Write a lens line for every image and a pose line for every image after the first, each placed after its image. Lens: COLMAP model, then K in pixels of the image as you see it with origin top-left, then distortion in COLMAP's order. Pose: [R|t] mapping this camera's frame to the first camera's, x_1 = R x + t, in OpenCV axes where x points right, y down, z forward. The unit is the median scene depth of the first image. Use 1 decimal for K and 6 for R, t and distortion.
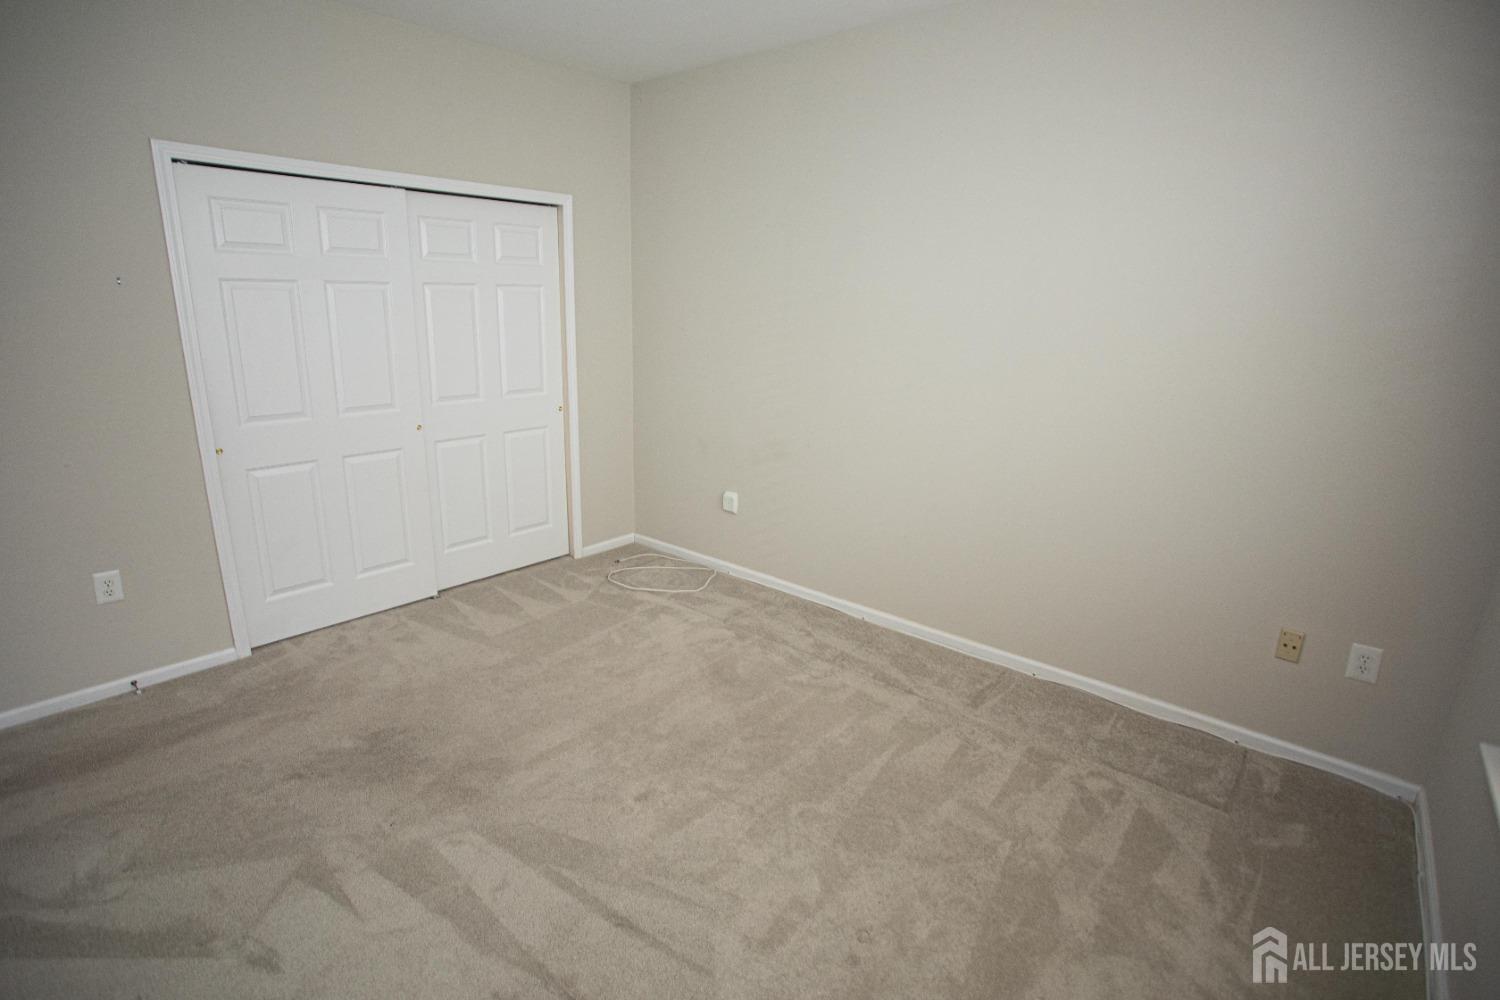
lens RADIAL K [[763.0, 0, 750.0], [0, 763.0, 500.0], [0, 0, 1]] dist [0.002352, 0.000260]
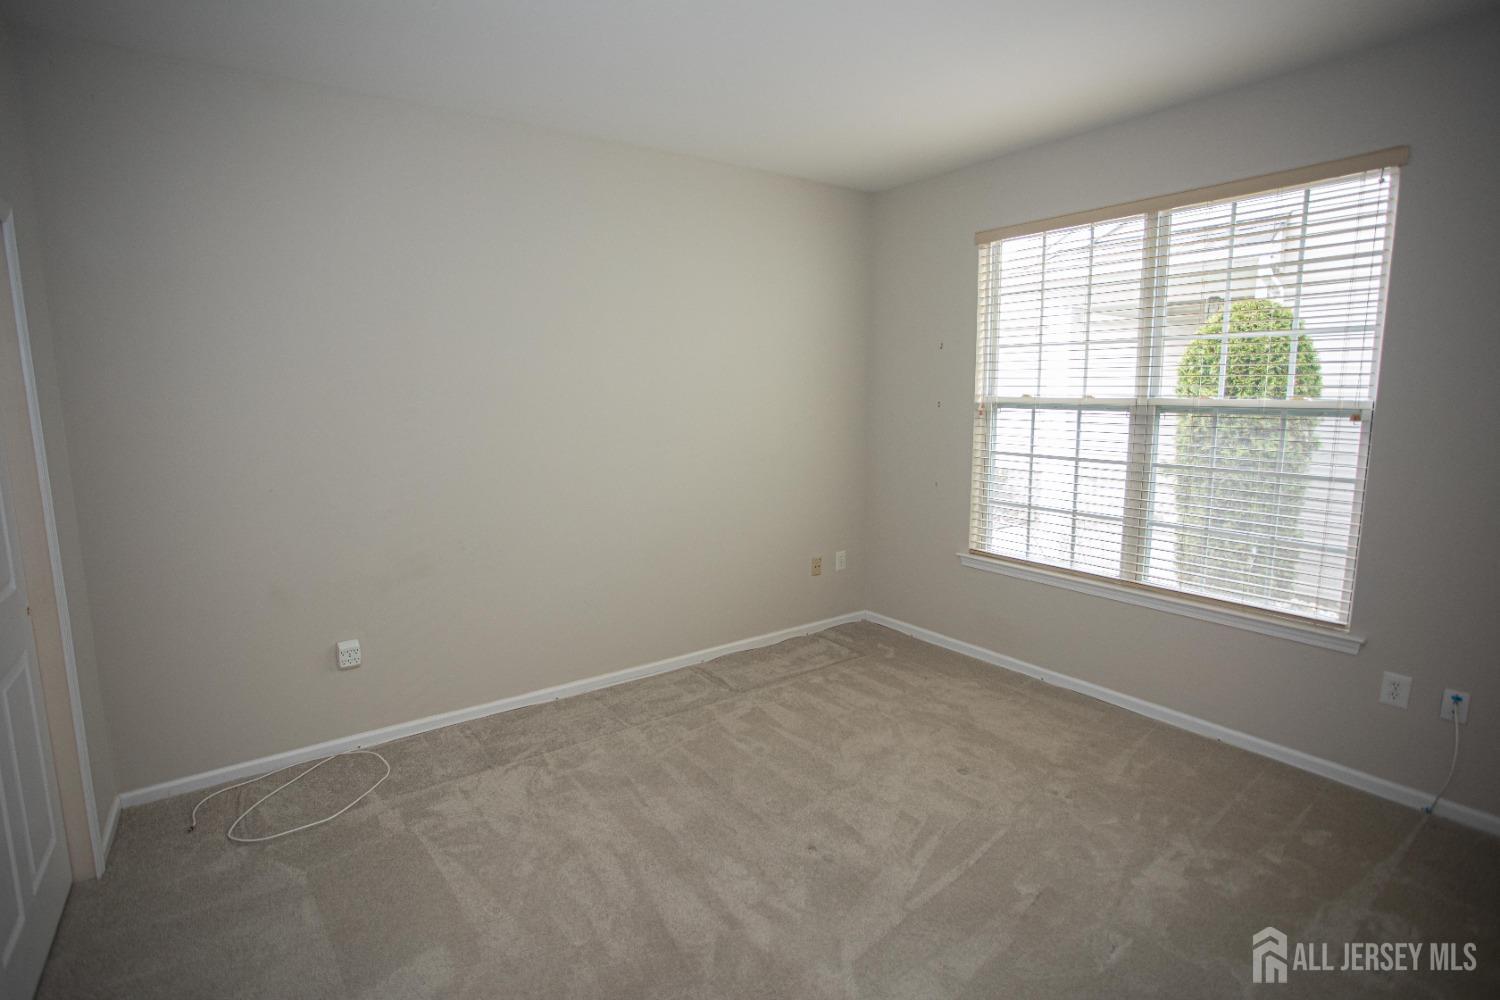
lens RADIAL K [[763.0, 0, 750.0], [0, 763.0, 500.0], [0, 0, 1]] dist [0.002352, 0.000260]
pose [[0.227116, -0.173884, 0.958219, -0.872830], [0.262054, 0.958552, 0.111833, -0.171021], [-0.937948, 0.225706, 0.263269, 0.552975]]
